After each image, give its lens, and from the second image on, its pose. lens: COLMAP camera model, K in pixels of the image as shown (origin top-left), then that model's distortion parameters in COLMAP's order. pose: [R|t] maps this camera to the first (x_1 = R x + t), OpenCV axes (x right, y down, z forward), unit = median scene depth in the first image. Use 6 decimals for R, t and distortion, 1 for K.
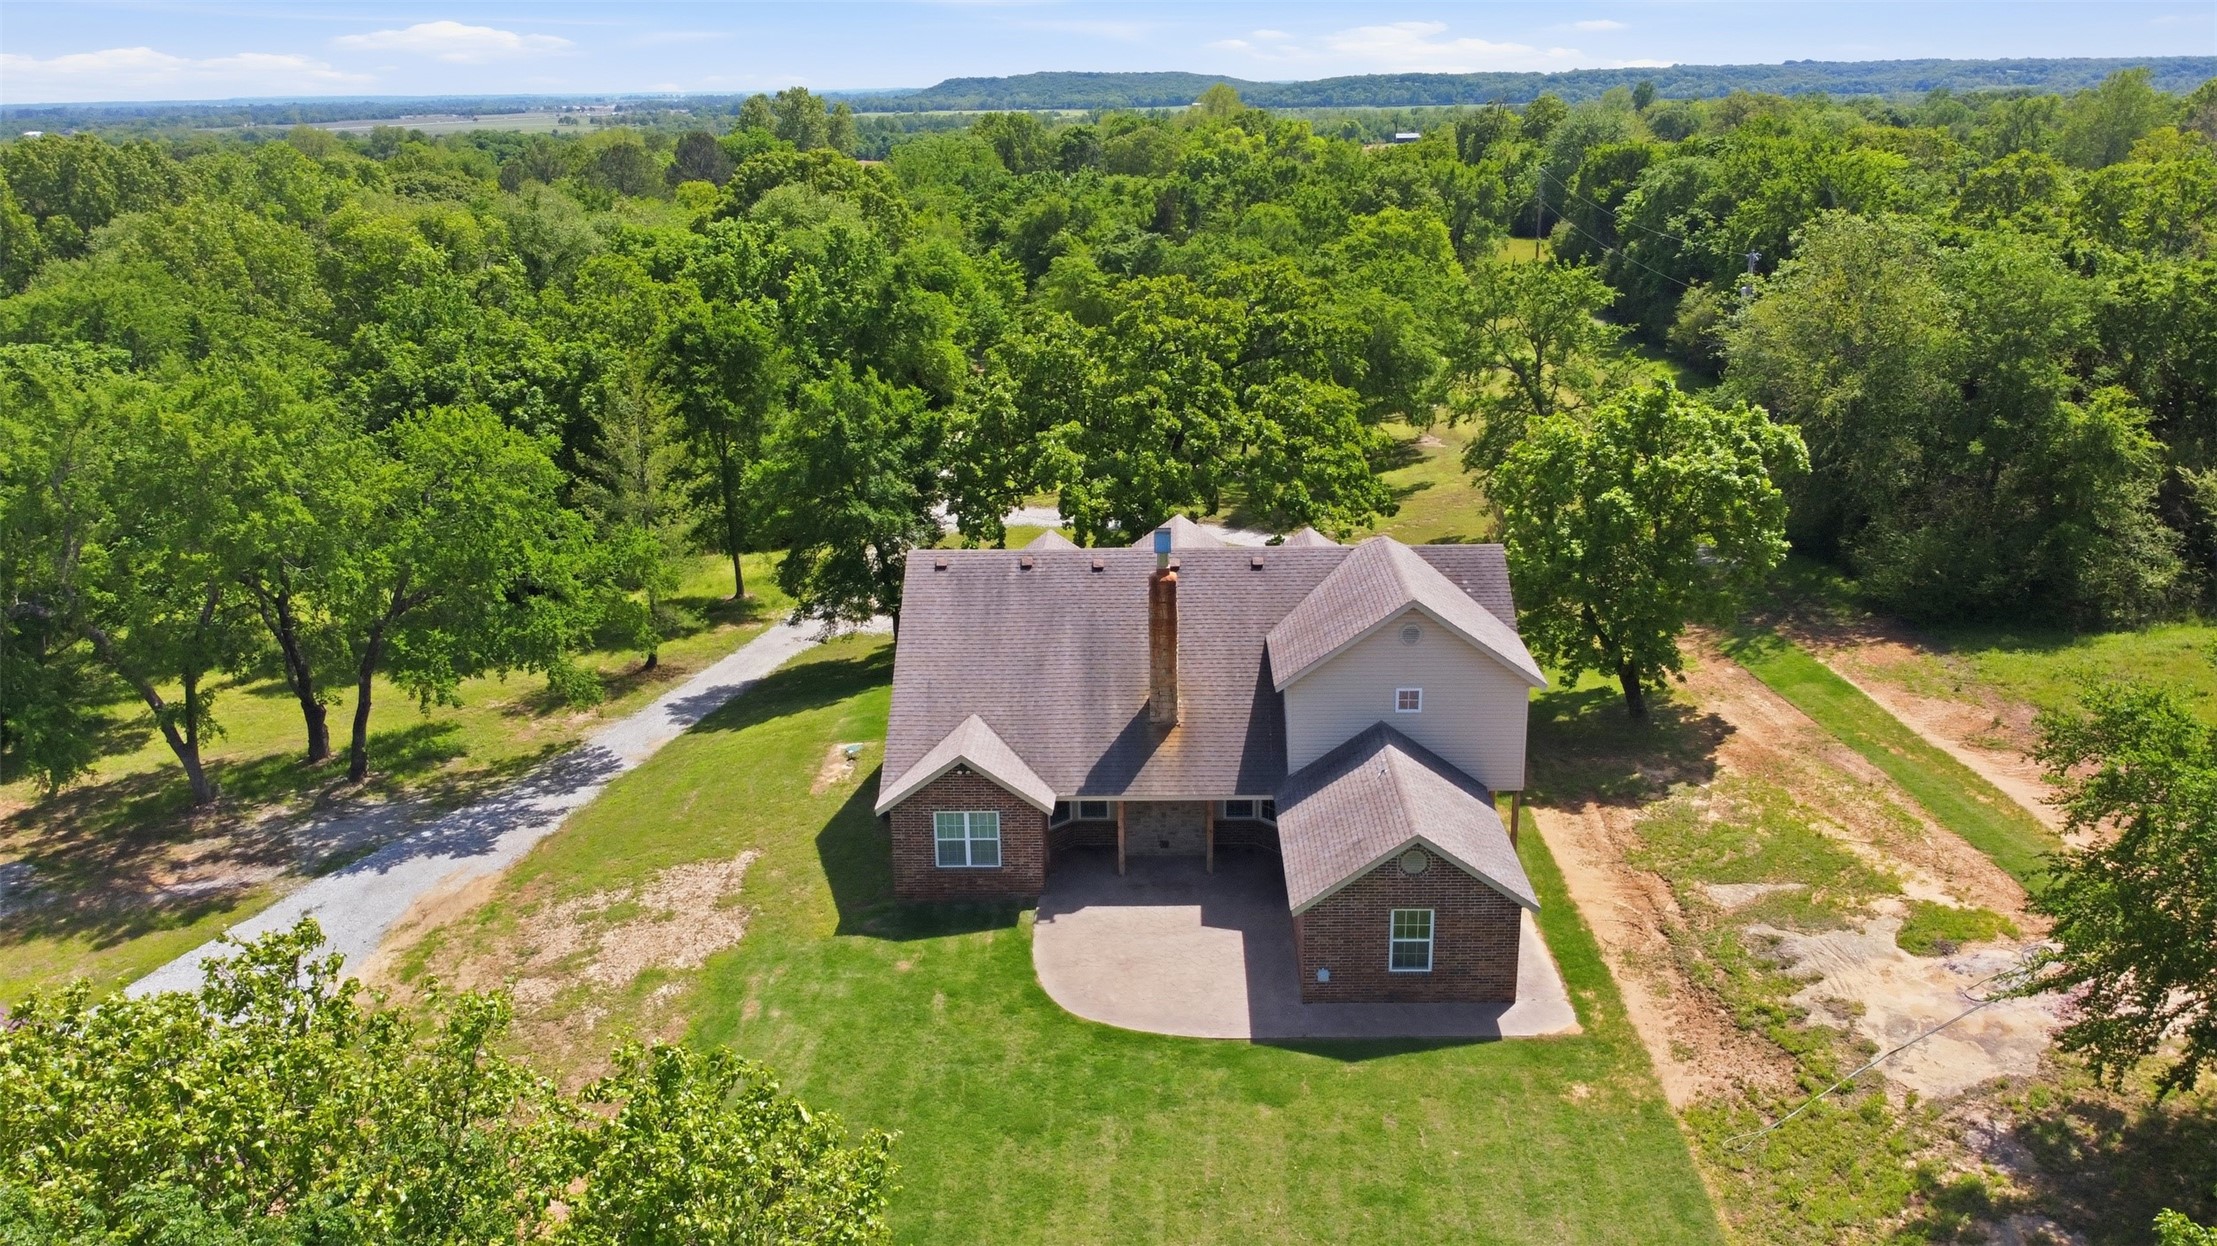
lens RADIAL K [[1621.2, 0, 1108.5], [0, 1621.2, 623.0], [0, 0, 1]] dist [-0.004162, -0.002655]
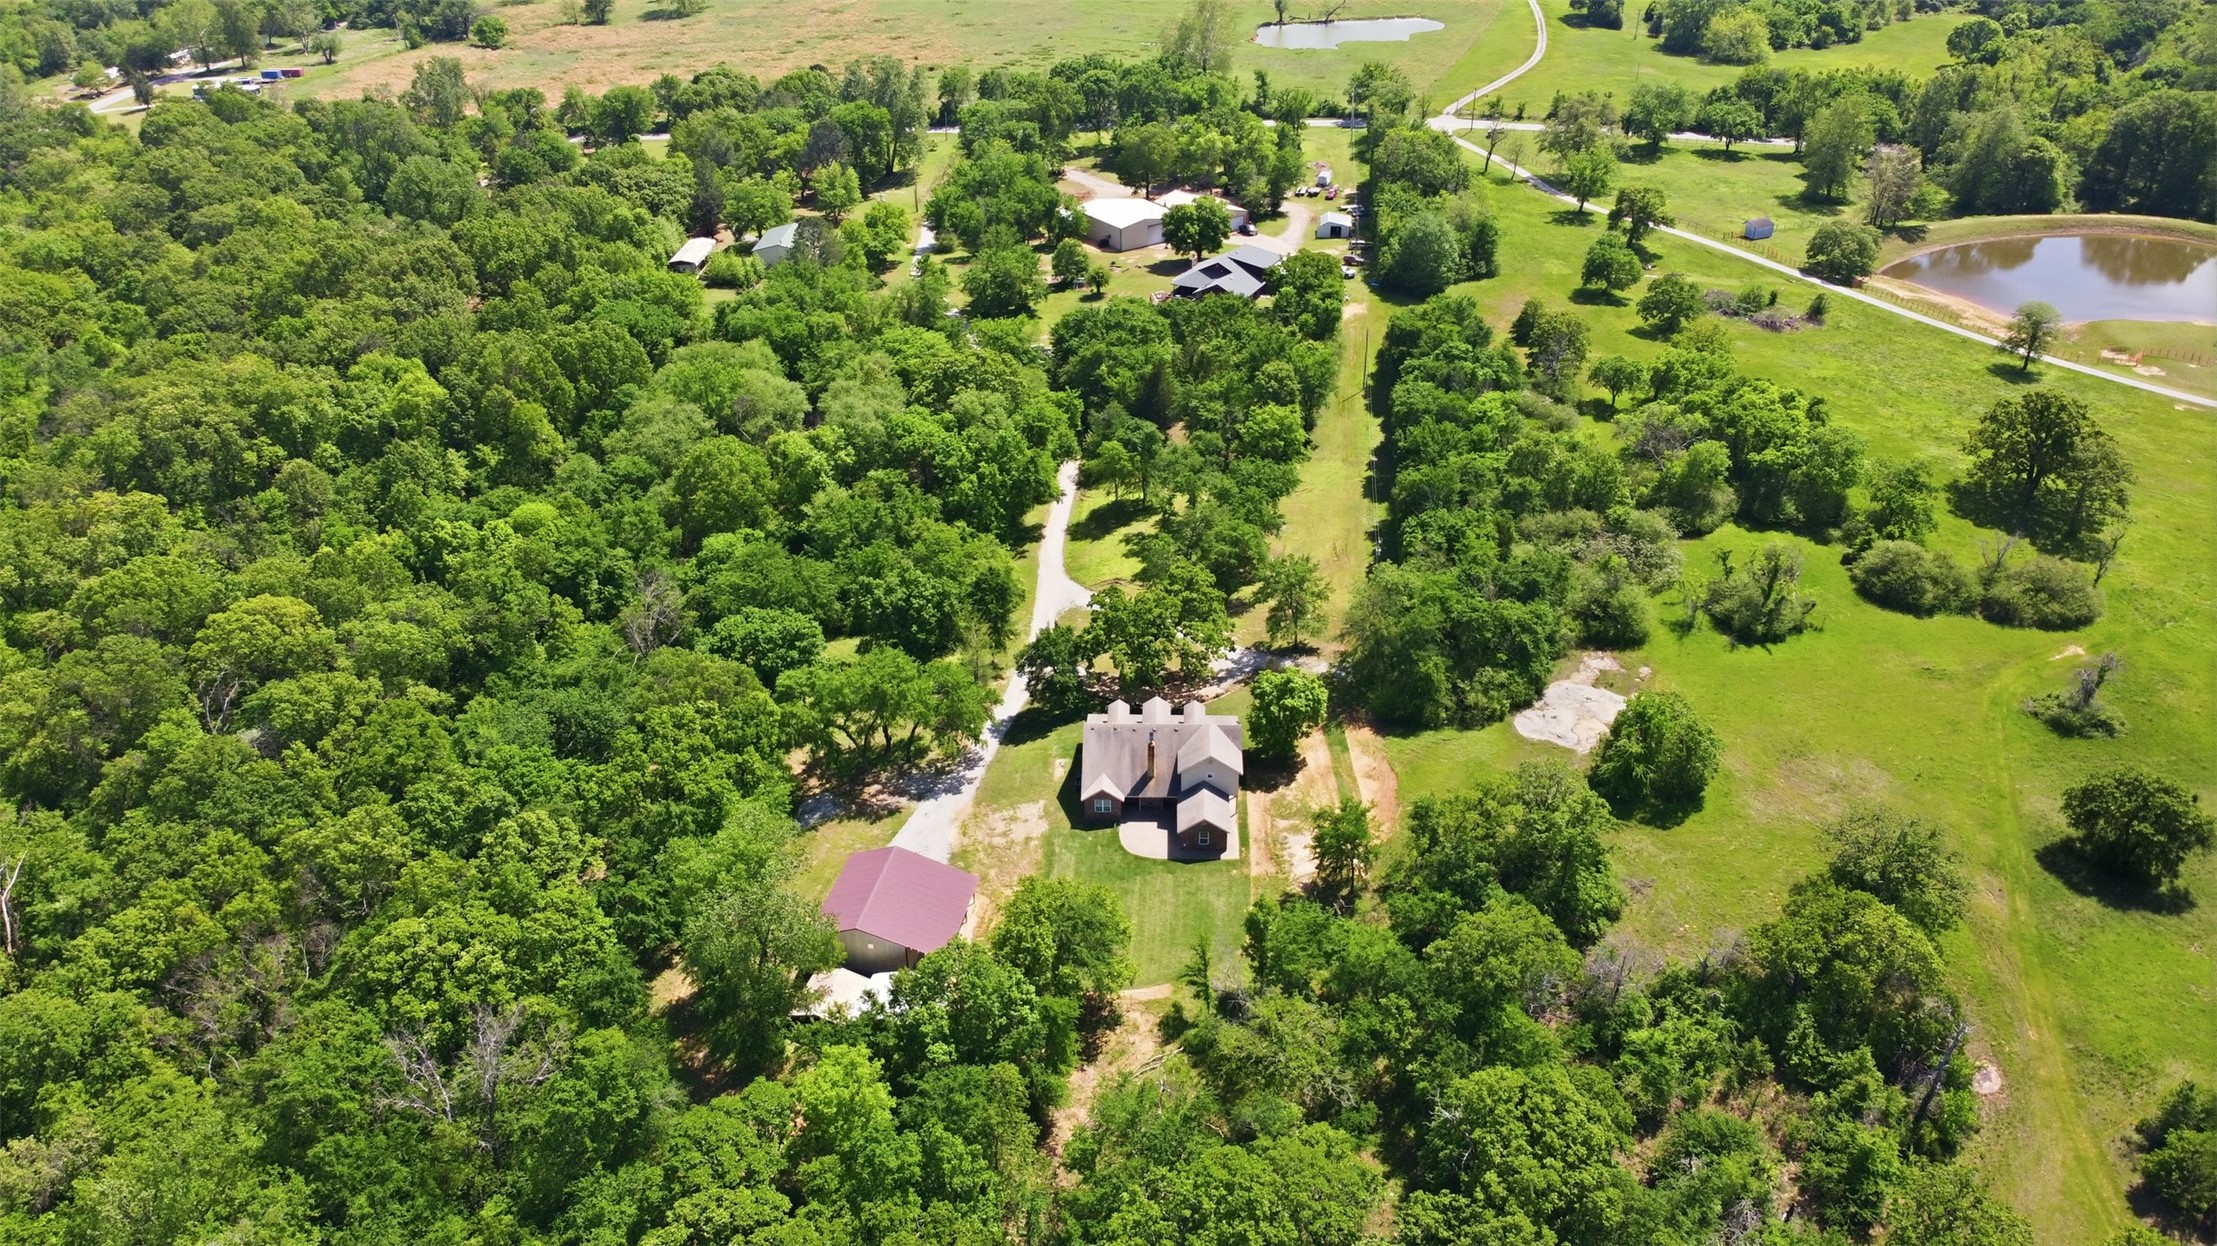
lens RADIAL K [[1621.2, 0, 1108.5], [0, 1621.2, 623.0], [0, 0, 1]] dist [-0.004162, -0.002655]
pose [[0.999890, 0.012227, 0.008403, -0.111710], [-0.013712, 0.977877, 0.208729, -1.176734], [-0.005665, -0.208821, 0.977937, -2.917893]]
